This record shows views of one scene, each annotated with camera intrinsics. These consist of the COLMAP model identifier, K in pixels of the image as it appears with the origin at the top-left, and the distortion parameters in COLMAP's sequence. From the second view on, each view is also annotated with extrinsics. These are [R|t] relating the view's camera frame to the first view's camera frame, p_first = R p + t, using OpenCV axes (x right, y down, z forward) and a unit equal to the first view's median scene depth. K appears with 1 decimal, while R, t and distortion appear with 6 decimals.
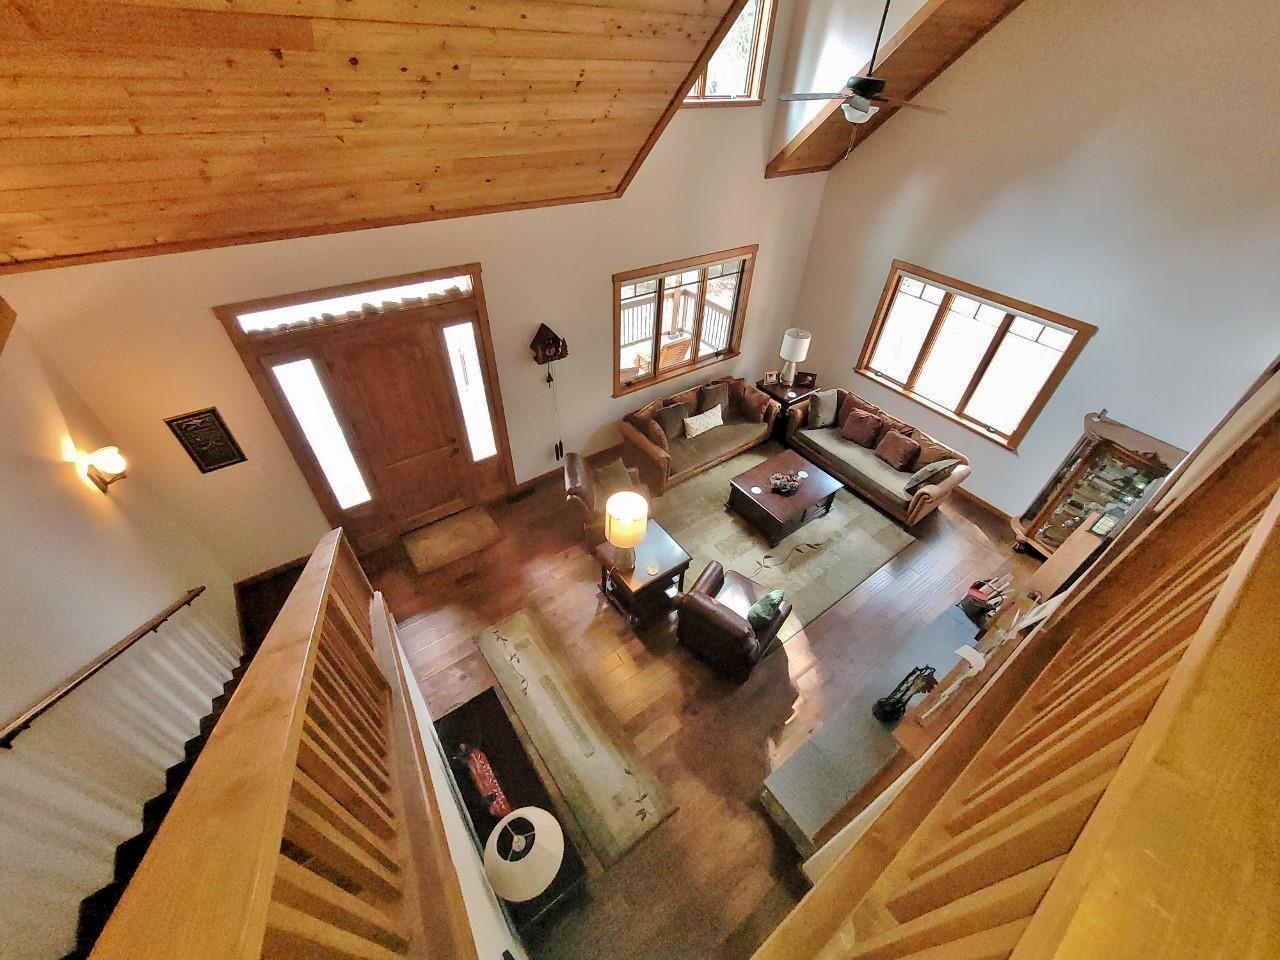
lens RADIAL K [[504.5, 0, 645.1], [0, 504.5, 483.1], [0, 0, 1]] dist [-0.000783, -0.000117]
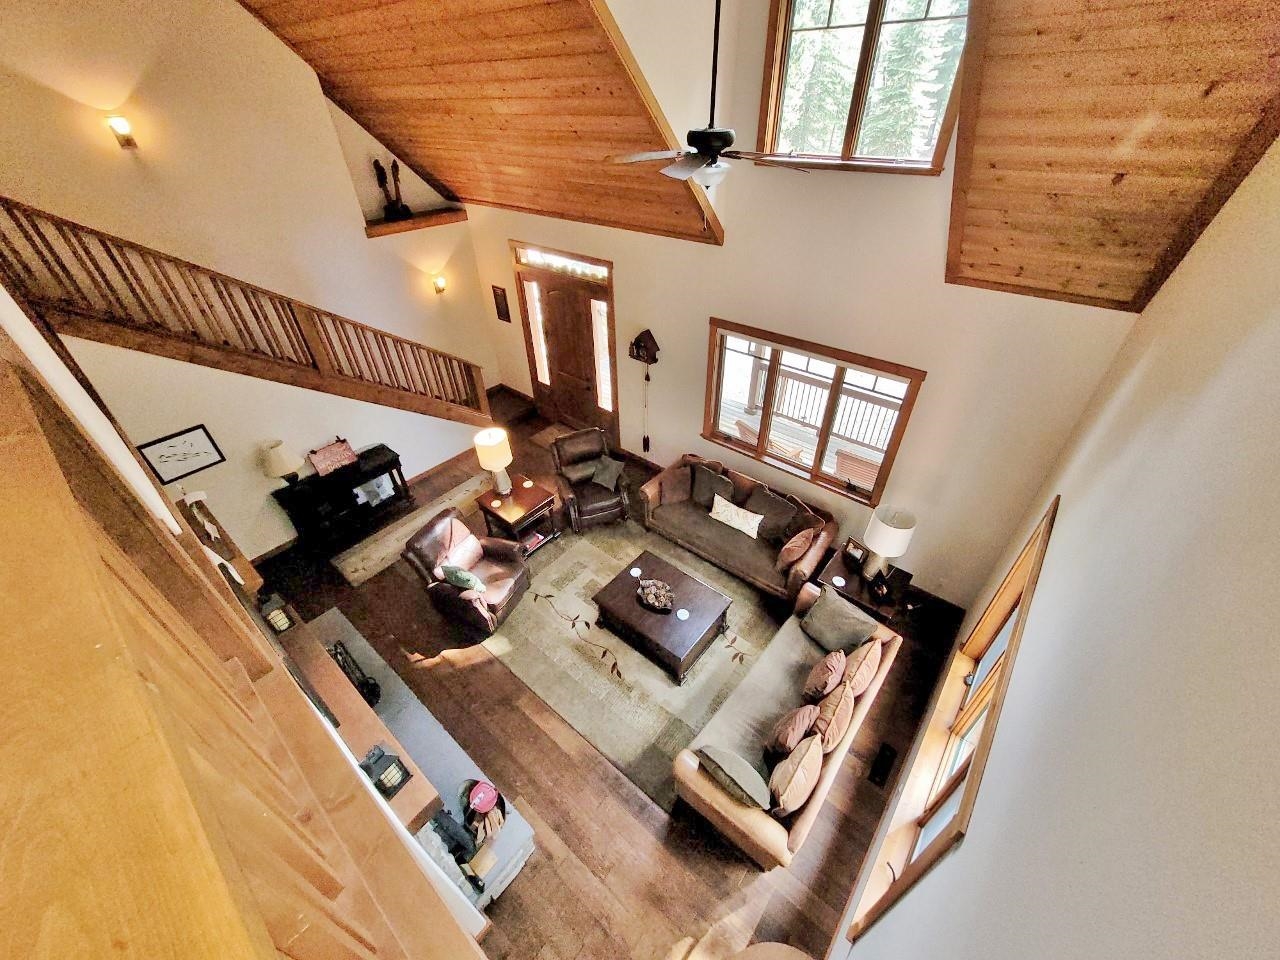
lens RADIAL K [[510.6, 0, 642.4], [0, 510.6, 486.4], [0, 0, 1]] dist [0.001593, 0.000429]
pose [[0.219006, 0.555912, -0.801872, 0.947044], [-0.625507, 0.710726, 0.321886, -0.428016], [0.748851, 0.431082, 0.503379, 0.542092]]
